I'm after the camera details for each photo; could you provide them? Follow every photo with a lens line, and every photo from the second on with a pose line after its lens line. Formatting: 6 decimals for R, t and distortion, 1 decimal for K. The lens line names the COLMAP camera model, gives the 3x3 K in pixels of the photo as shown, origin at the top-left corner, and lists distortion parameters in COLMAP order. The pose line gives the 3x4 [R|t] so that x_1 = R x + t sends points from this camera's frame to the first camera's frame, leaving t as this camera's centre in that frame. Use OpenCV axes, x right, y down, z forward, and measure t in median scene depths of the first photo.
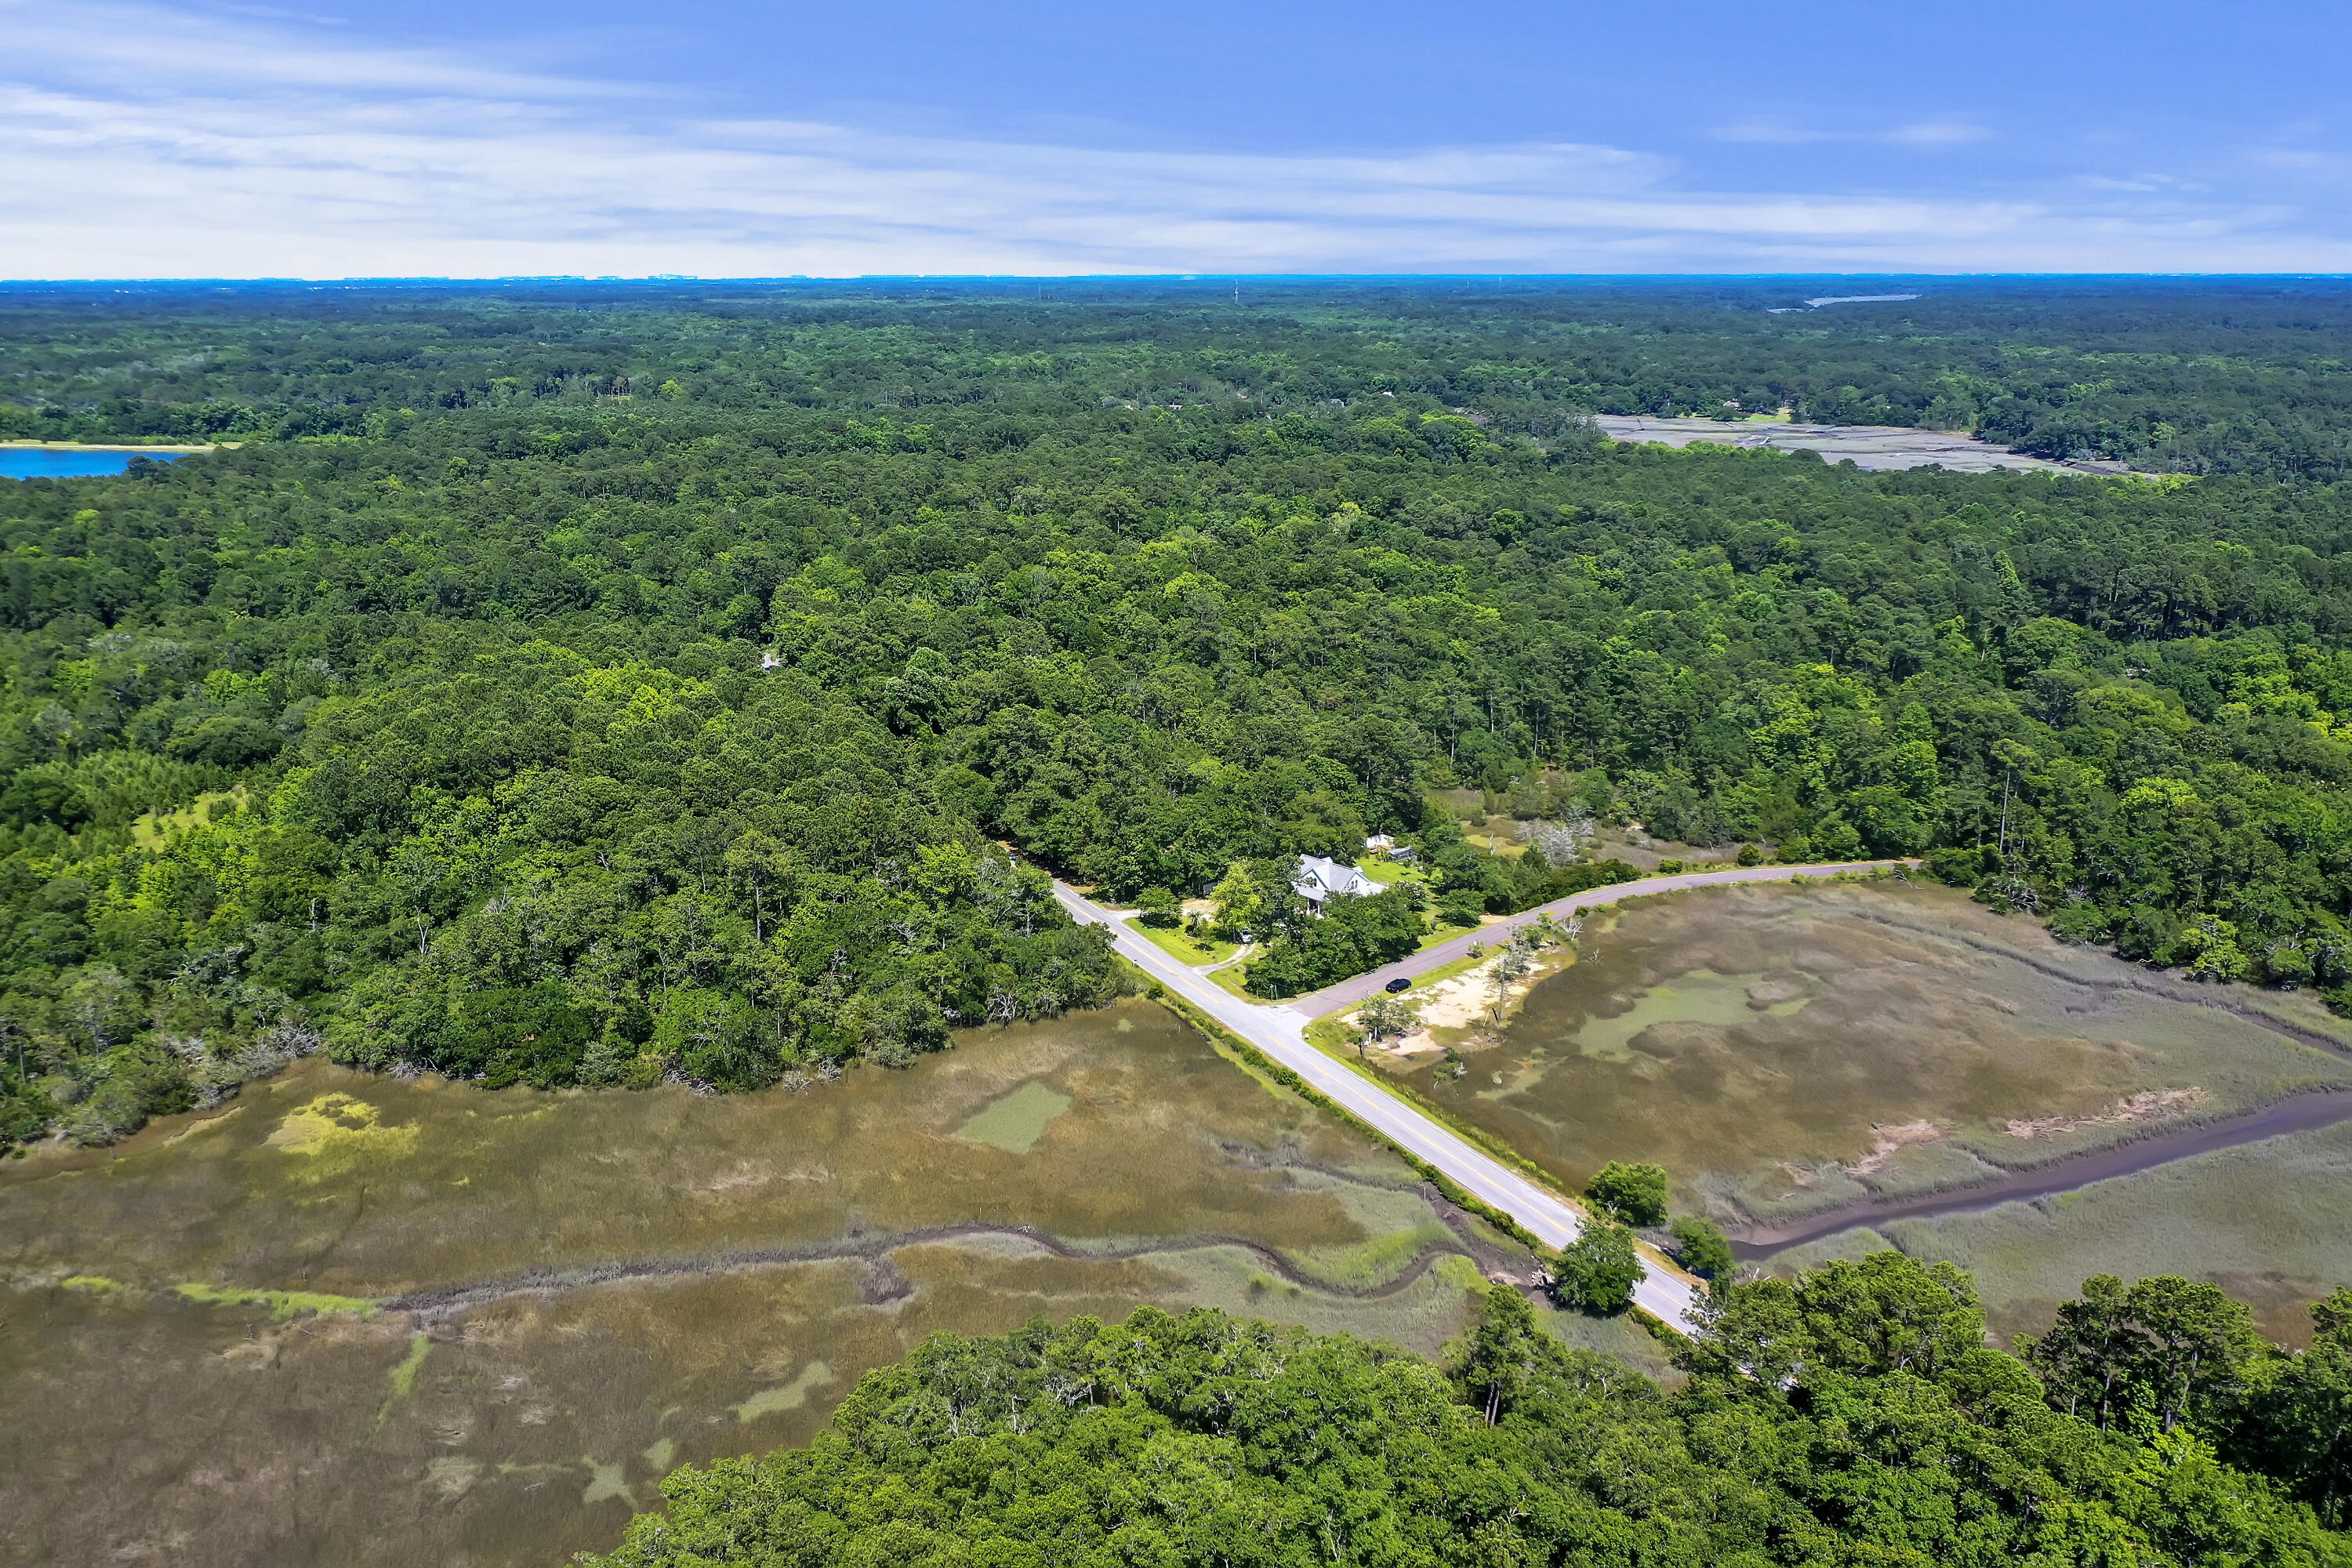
lens RADIAL K [[1884.2, 0, 1176.0], [0, 1884.2, 784.0], [0, 0, 1]] dist [0.002239, -0.004585]
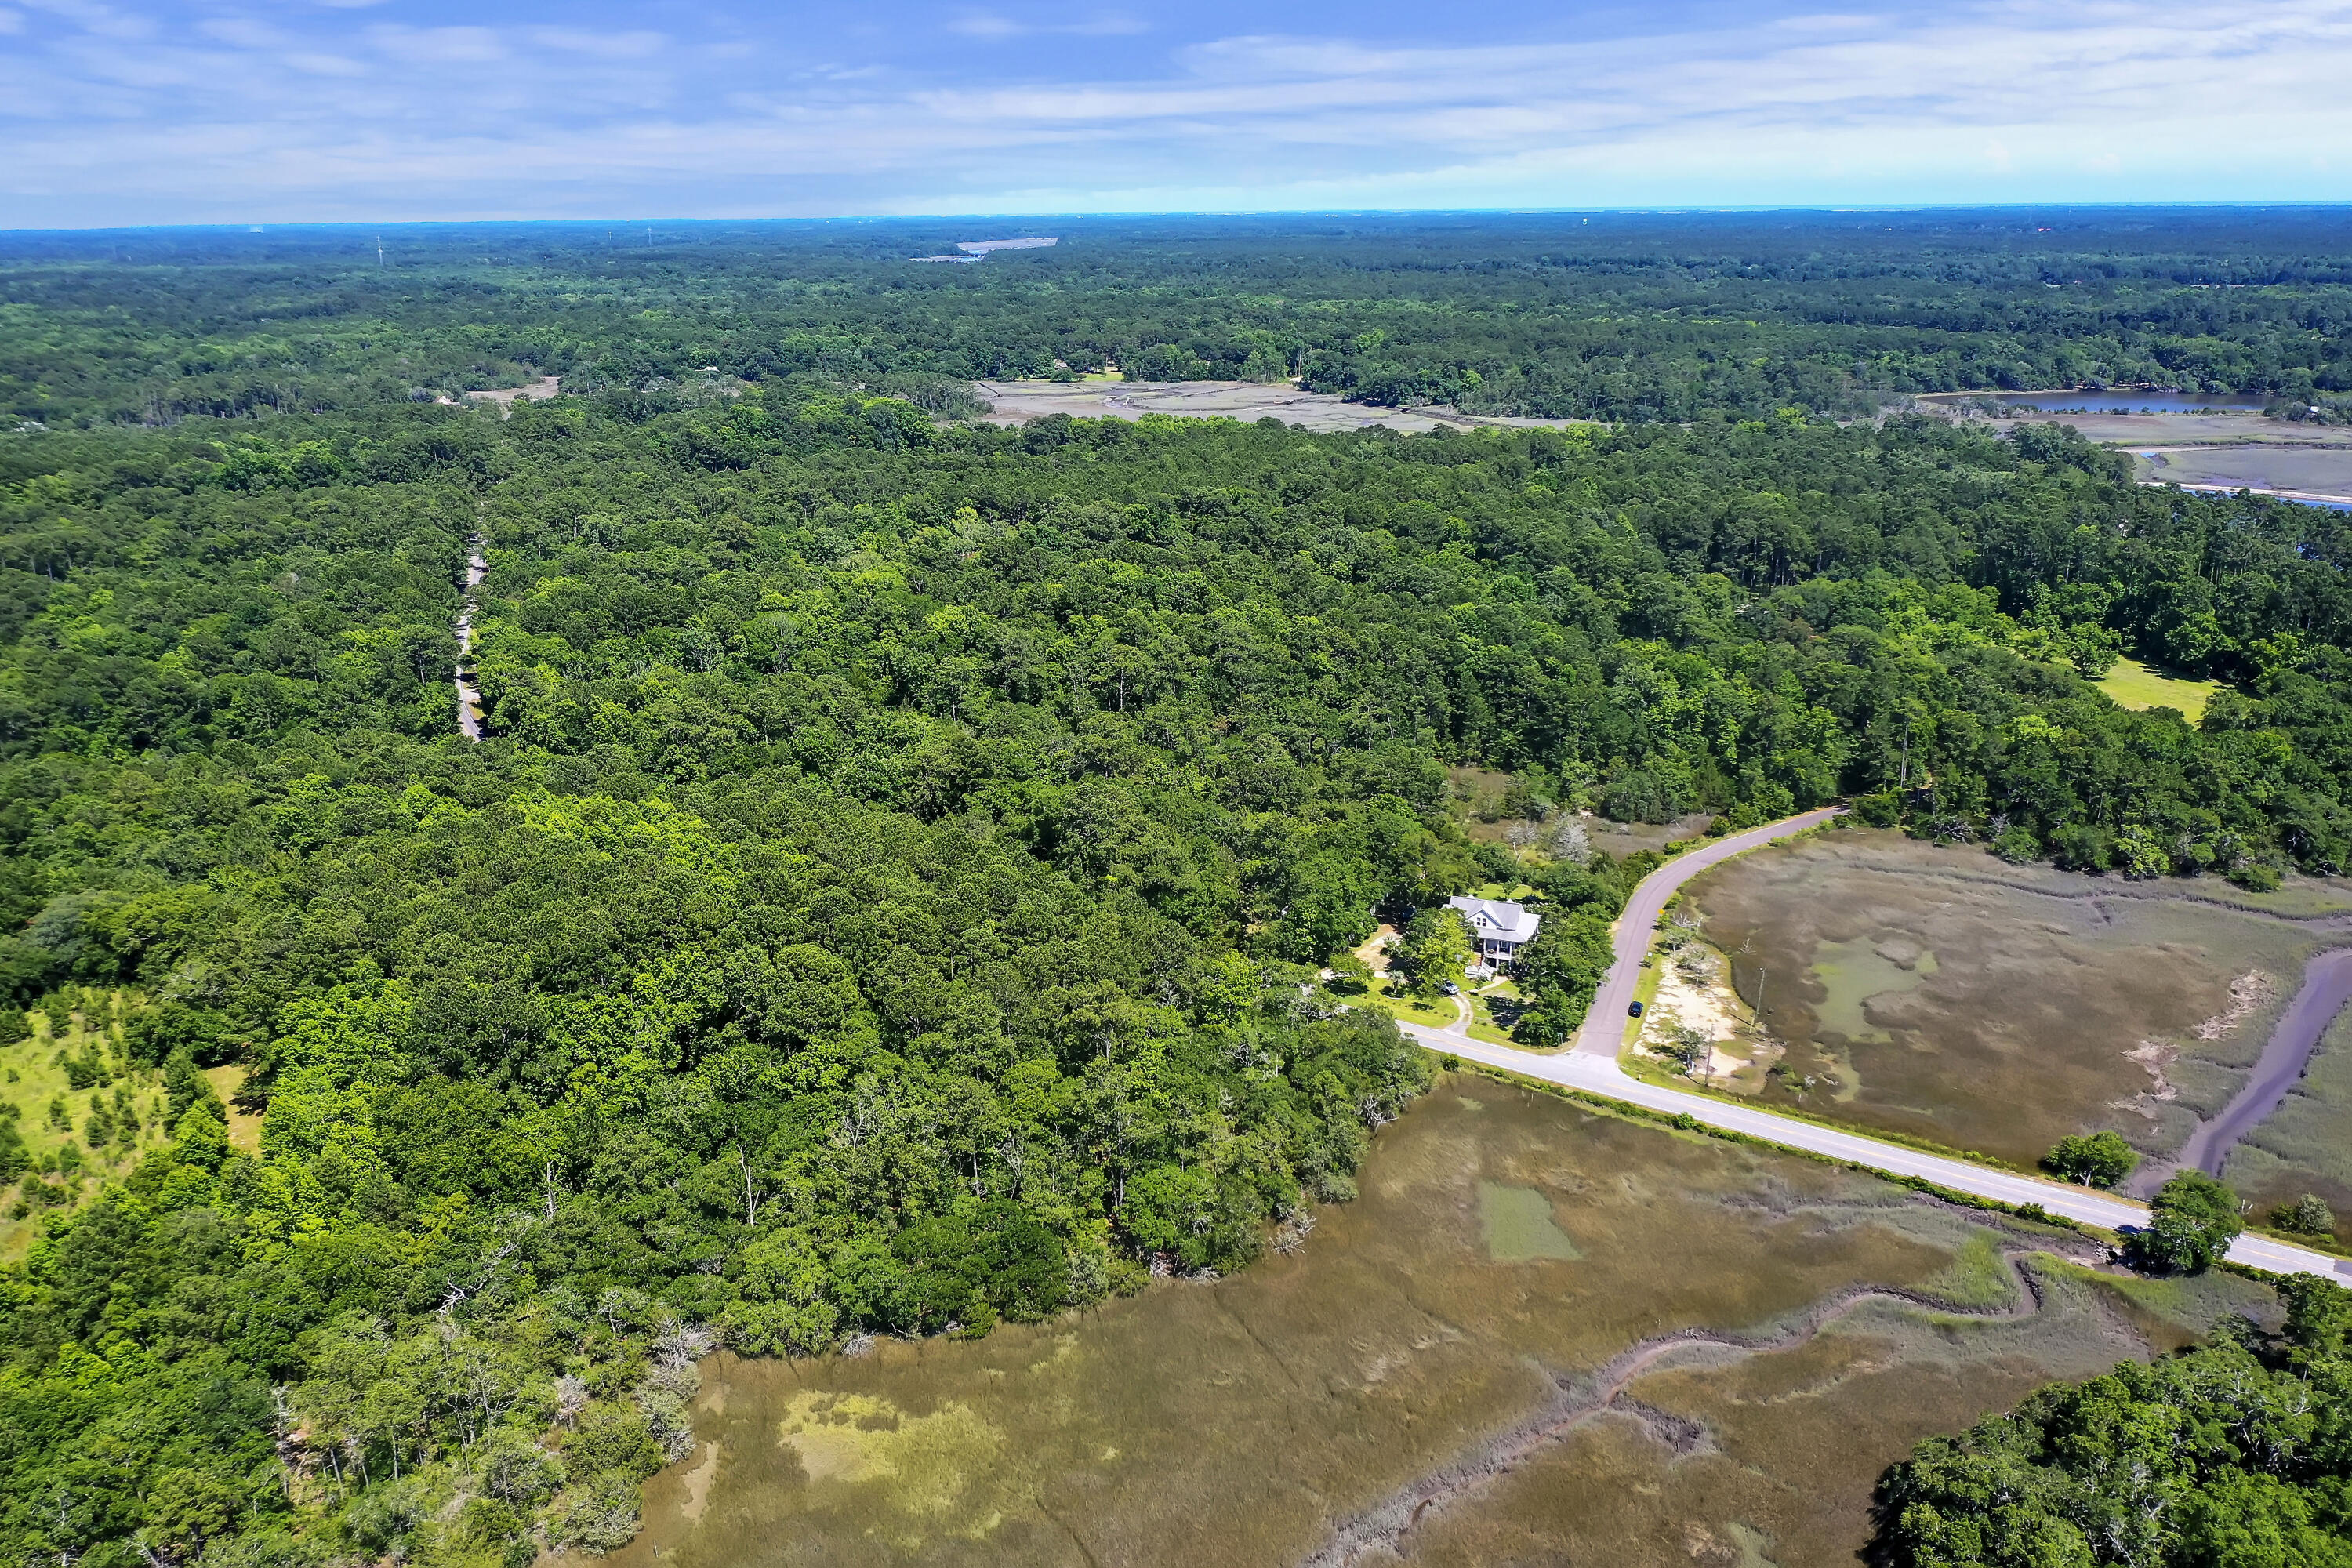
lens RADIAL K [[1884.2, 0, 1176.0], [0, 1884.2, 784.0], [0, 0, 1]] dist [0.002239, -0.004585]
pose [[0.892546, -0.141113, 0.428310, -0.170328], [0.128568, 0.989989, 0.058247, -0.034843], [-0.432241, 0.003079, 0.901753, 0.051945]]
